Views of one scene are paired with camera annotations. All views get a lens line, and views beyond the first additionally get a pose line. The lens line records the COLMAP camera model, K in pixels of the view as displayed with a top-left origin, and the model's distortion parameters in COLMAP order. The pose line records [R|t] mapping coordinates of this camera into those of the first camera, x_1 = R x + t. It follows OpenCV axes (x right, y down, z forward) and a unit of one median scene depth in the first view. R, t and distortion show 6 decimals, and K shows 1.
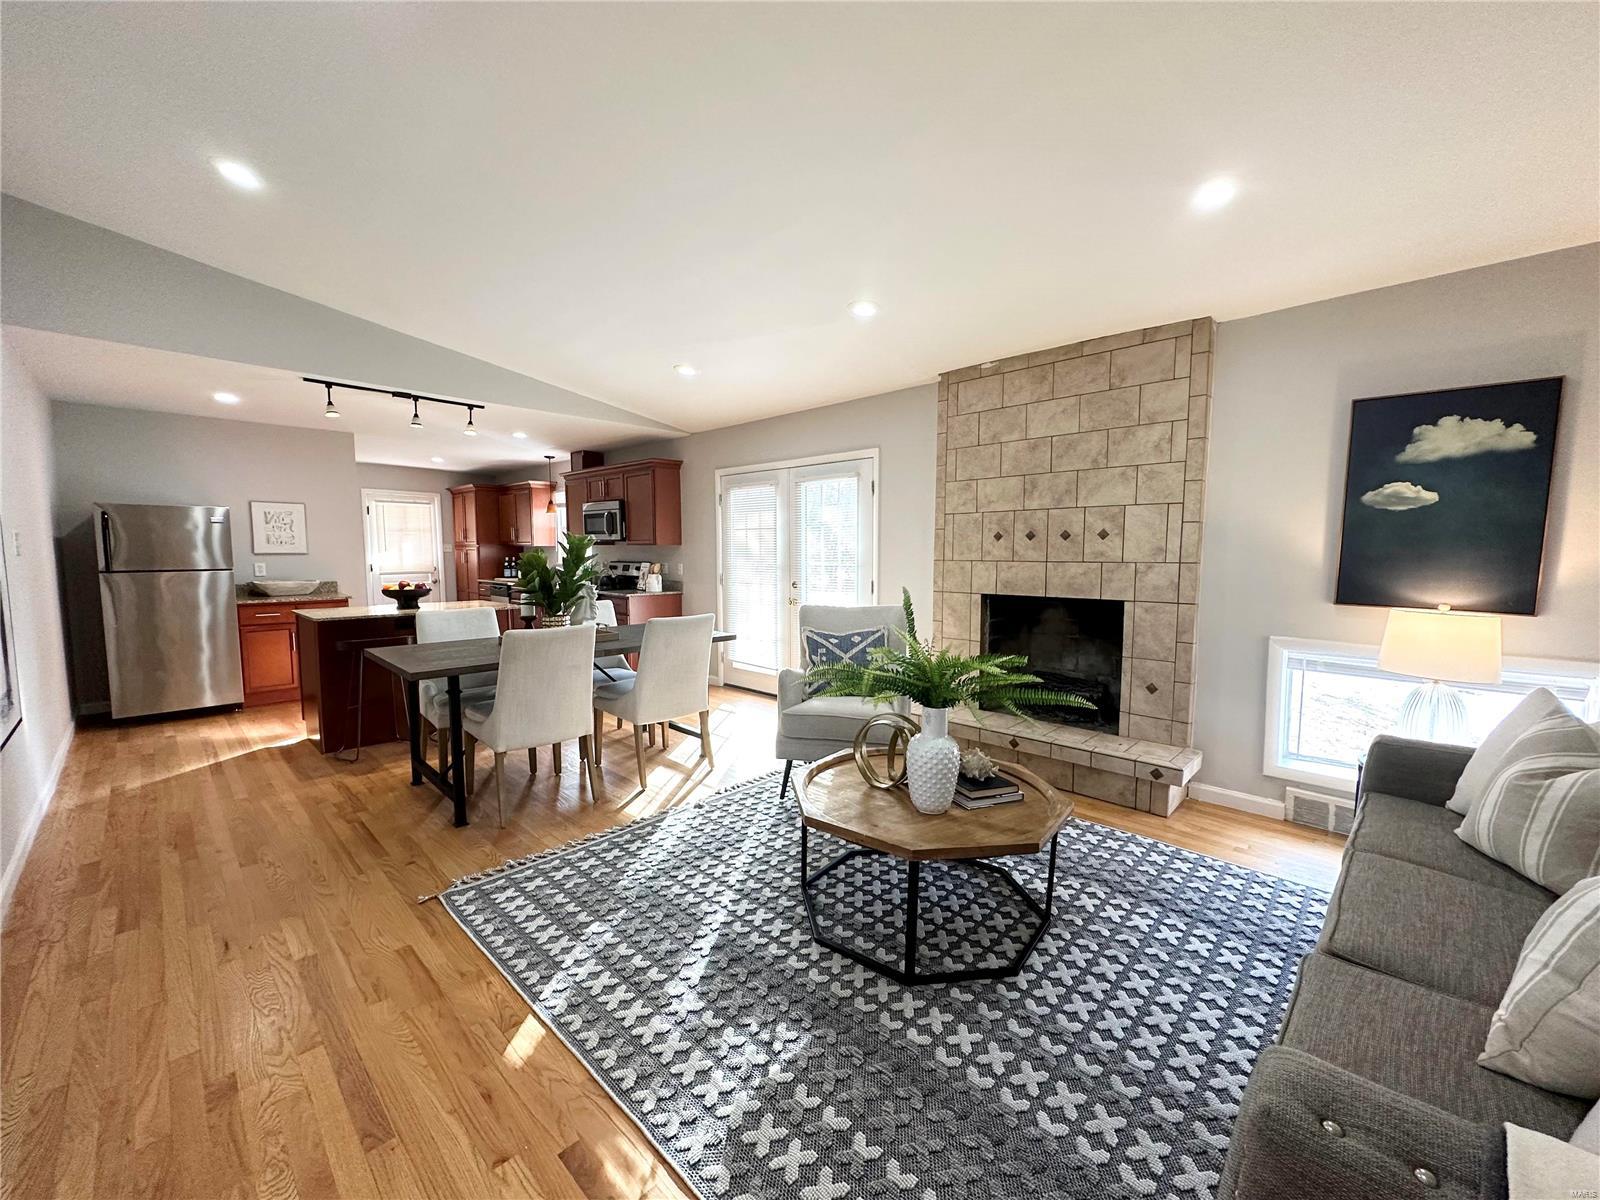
lens RADIAL K [[631.7, 0, 804.1], [0, 631.7, 599.2], [0, 0, 1]] dist [-0.000568, -0.000211]
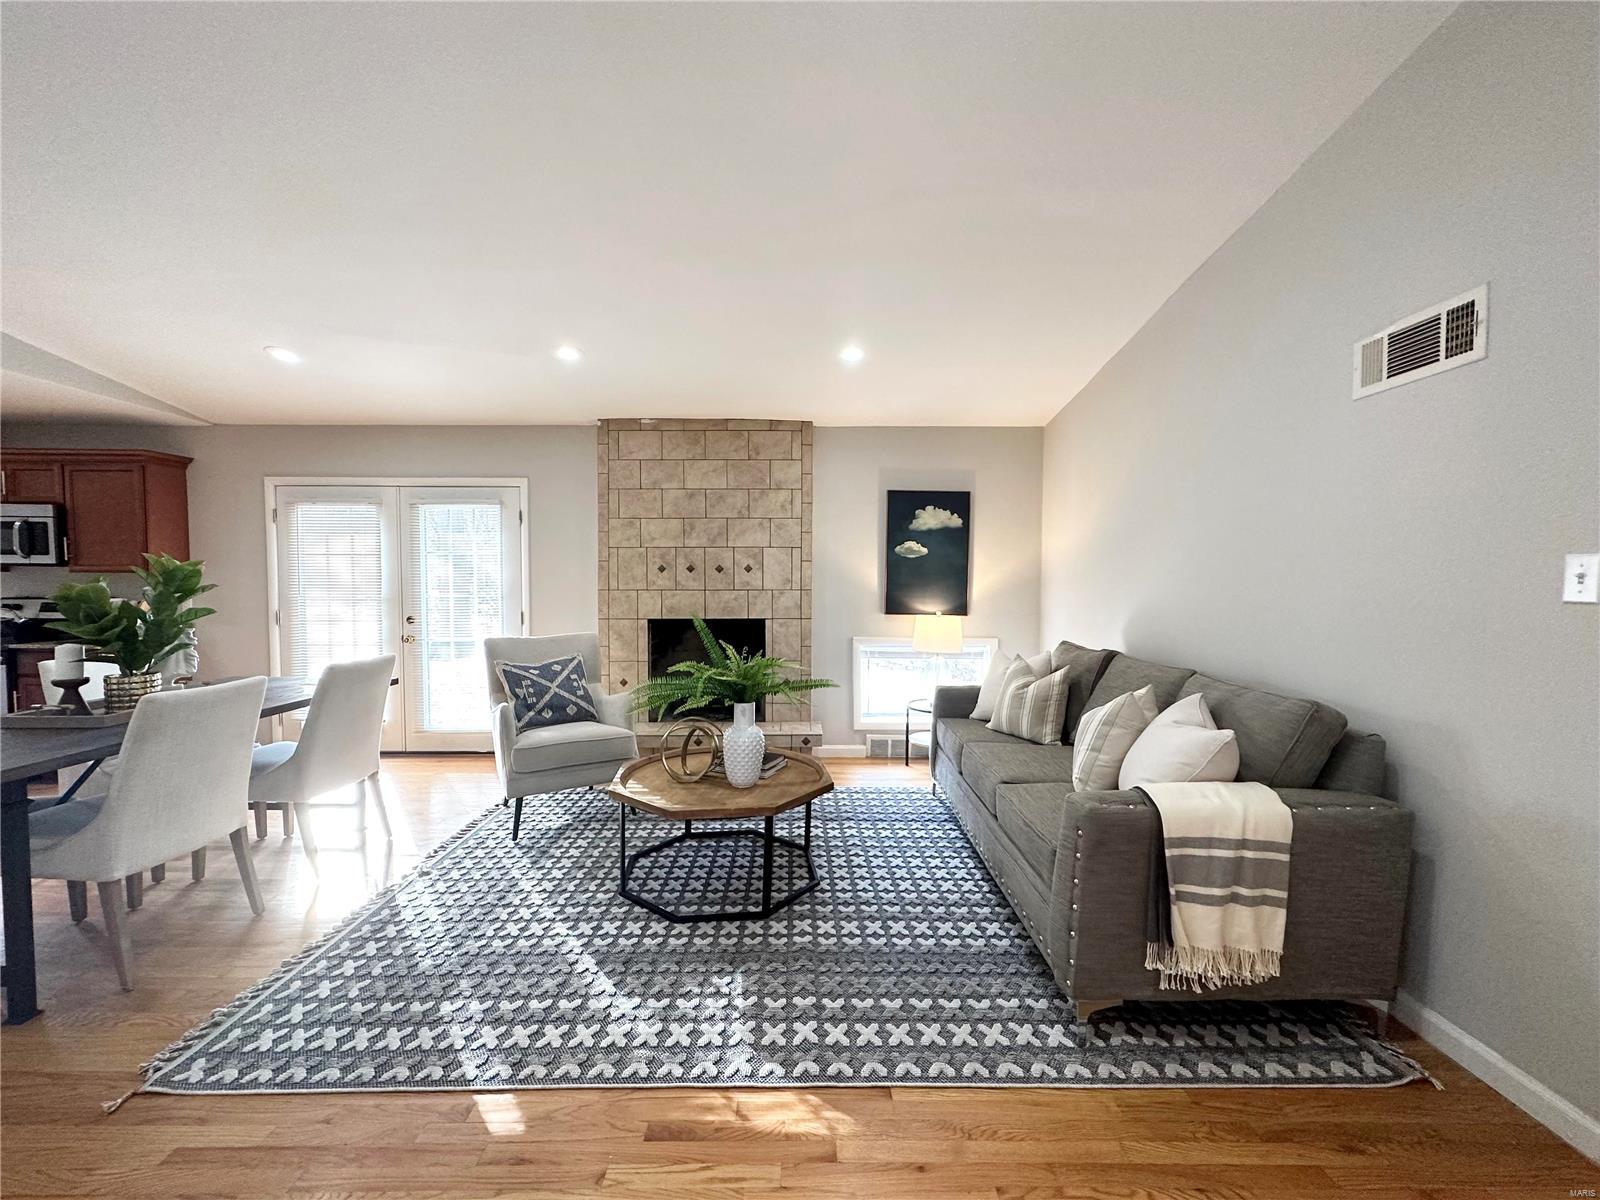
lens RADIAL K [[631.7, 0, 796.7], [0, 631.7, 599.0], [0, 0, 1]] dist [-0.000568, -0.000211]
pose [[0.717924, -0.019346, 0.695852, -0.367133], [0.052668, 0.998258, -0.026585, -0.000015], [-0.694126, 0.055735, 0.717693, -0.001870]]
